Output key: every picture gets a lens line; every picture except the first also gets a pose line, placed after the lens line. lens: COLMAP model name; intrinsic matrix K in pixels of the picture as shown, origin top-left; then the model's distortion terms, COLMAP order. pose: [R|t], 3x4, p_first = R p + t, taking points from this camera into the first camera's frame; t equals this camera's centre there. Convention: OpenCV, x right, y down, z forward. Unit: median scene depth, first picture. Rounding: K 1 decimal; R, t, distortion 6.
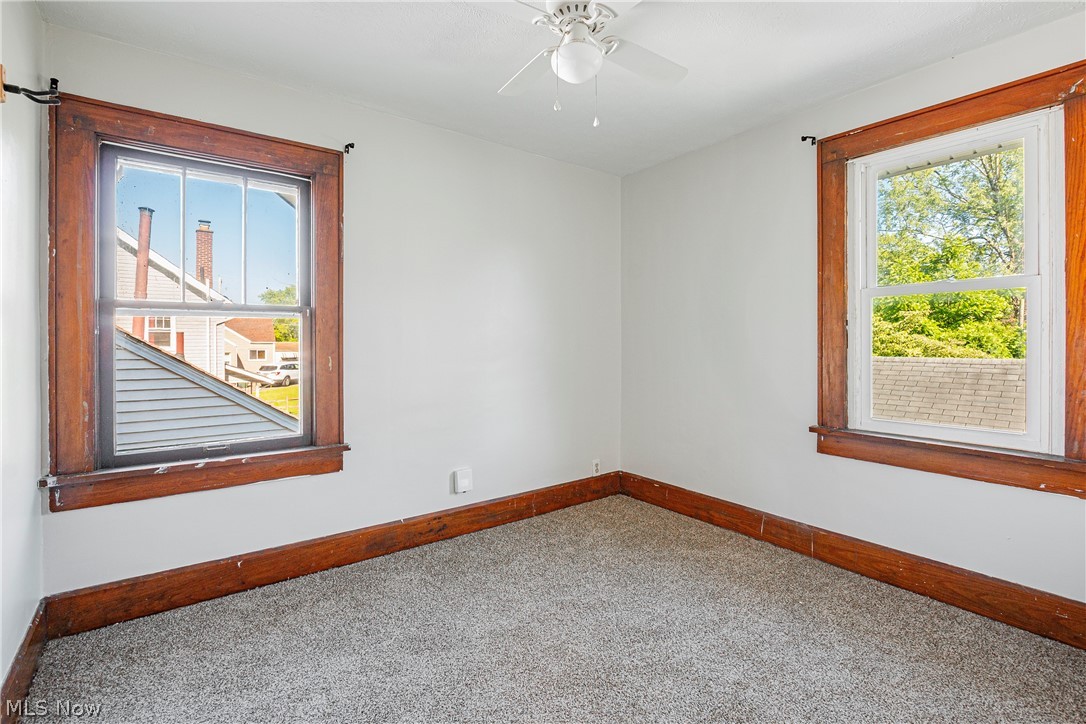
lens RADIAL K [[500.5, 0, 547.0], [0, 500.5, 353.0], [0, 0, 1]] dist [-0.011544, 0.000346]
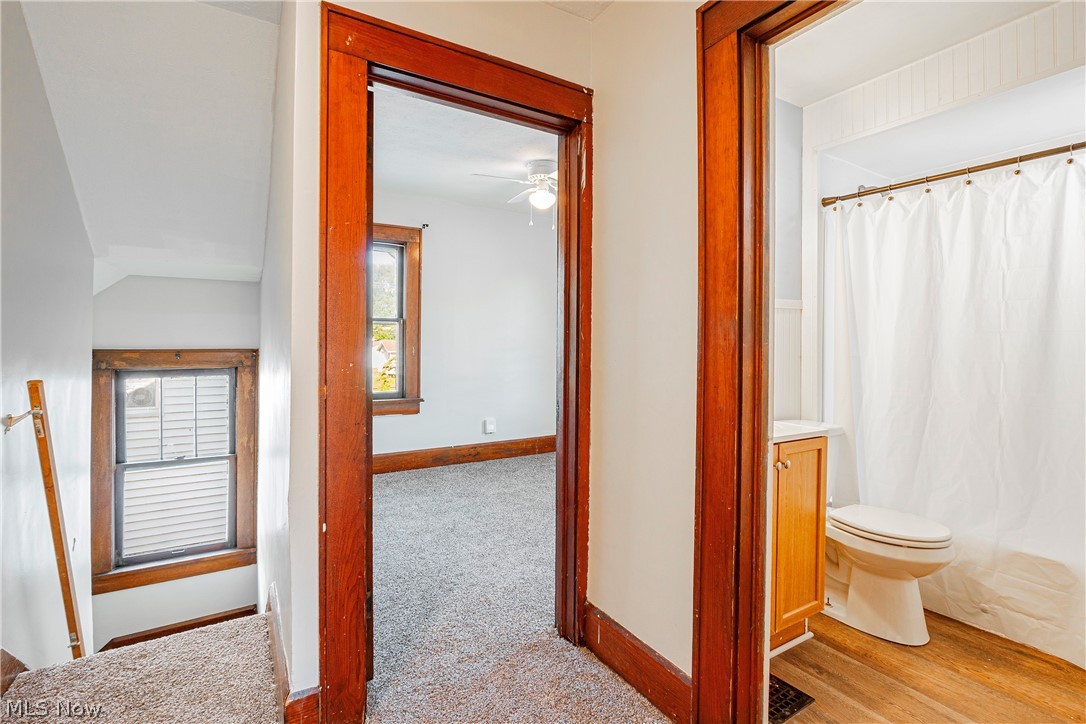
lens RADIAL K [[500.5, 0, 539.3], [0, 500.5, 355.5], [0, 0, 1]] dist [-0.011544, 0.000346]
pose [[0.993803, 0.012992, -0.110398, 0.189040], [-0.012128, 0.999890, 0.008493, 0.016008], [0.110496, -0.007101, 0.993851, -0.669058]]
